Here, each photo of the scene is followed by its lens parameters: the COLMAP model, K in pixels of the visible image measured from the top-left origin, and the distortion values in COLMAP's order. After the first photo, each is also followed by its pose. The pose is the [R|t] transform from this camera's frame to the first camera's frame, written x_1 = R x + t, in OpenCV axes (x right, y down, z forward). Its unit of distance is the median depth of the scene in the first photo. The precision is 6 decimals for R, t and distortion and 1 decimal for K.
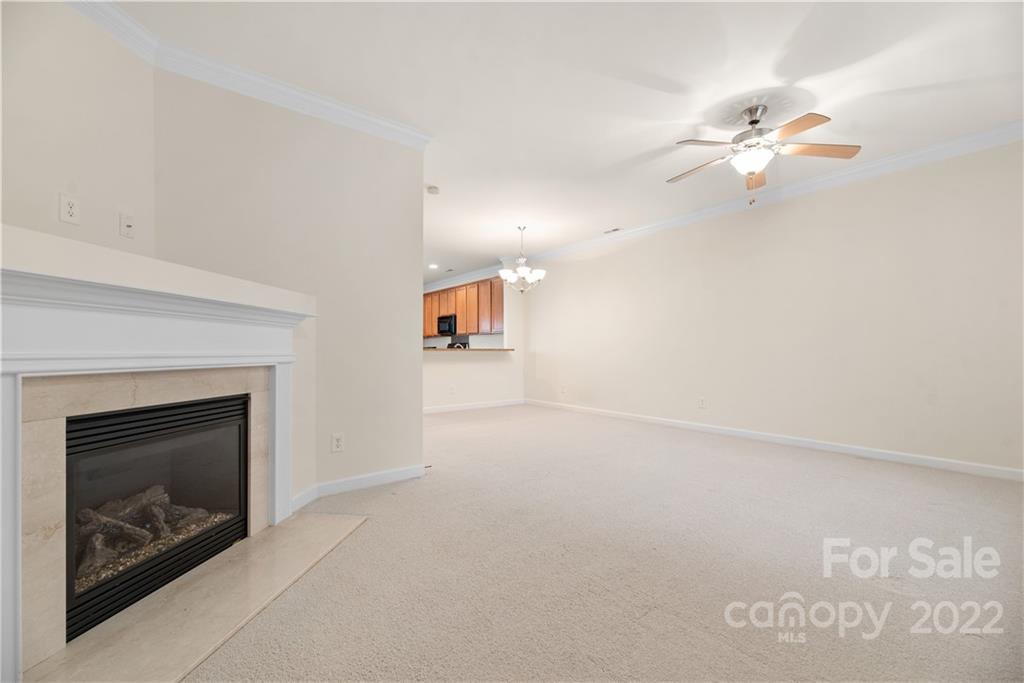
lens RADIAL K [[417.7, 0, 514.4], [0, 417.7, 350.2], [0, 0, 1]] dist [0.000412, 0.000010]
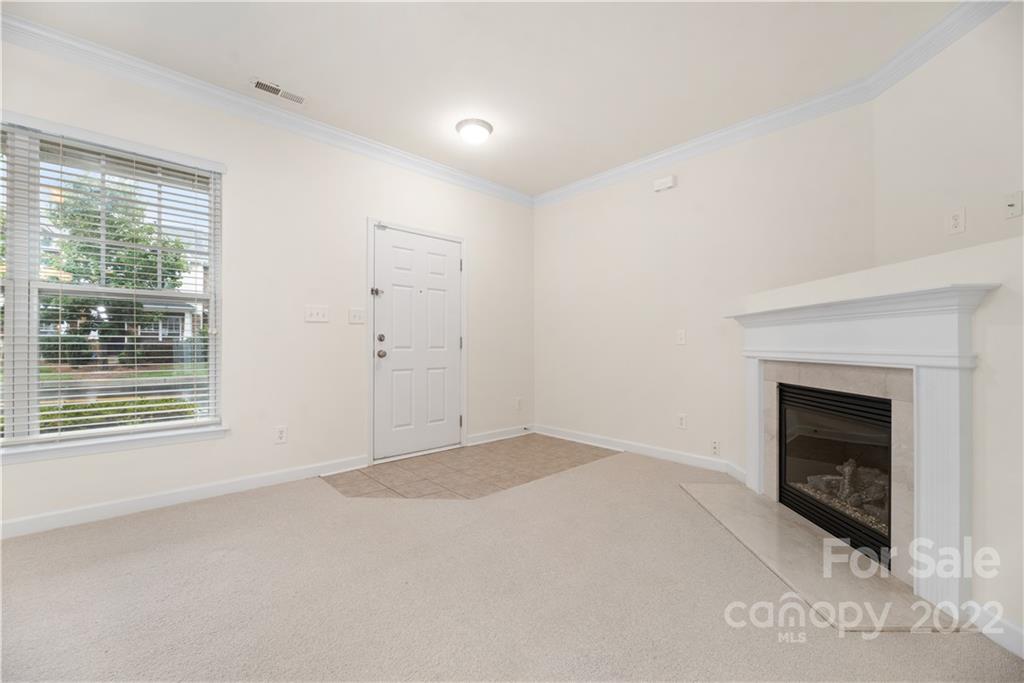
lens RADIAL K [[411.4, 0, 505.8], [0, 411.4, 344.3], [0, 0, 1]] dist [-0.000013, -0.000032]
pose [[-0.997124, 0.001727, -0.075762, 0.193256], [0.001982, 0.999993, -0.003283, -0.005866], [0.075755, -0.003424, -0.997121, 1.794073]]
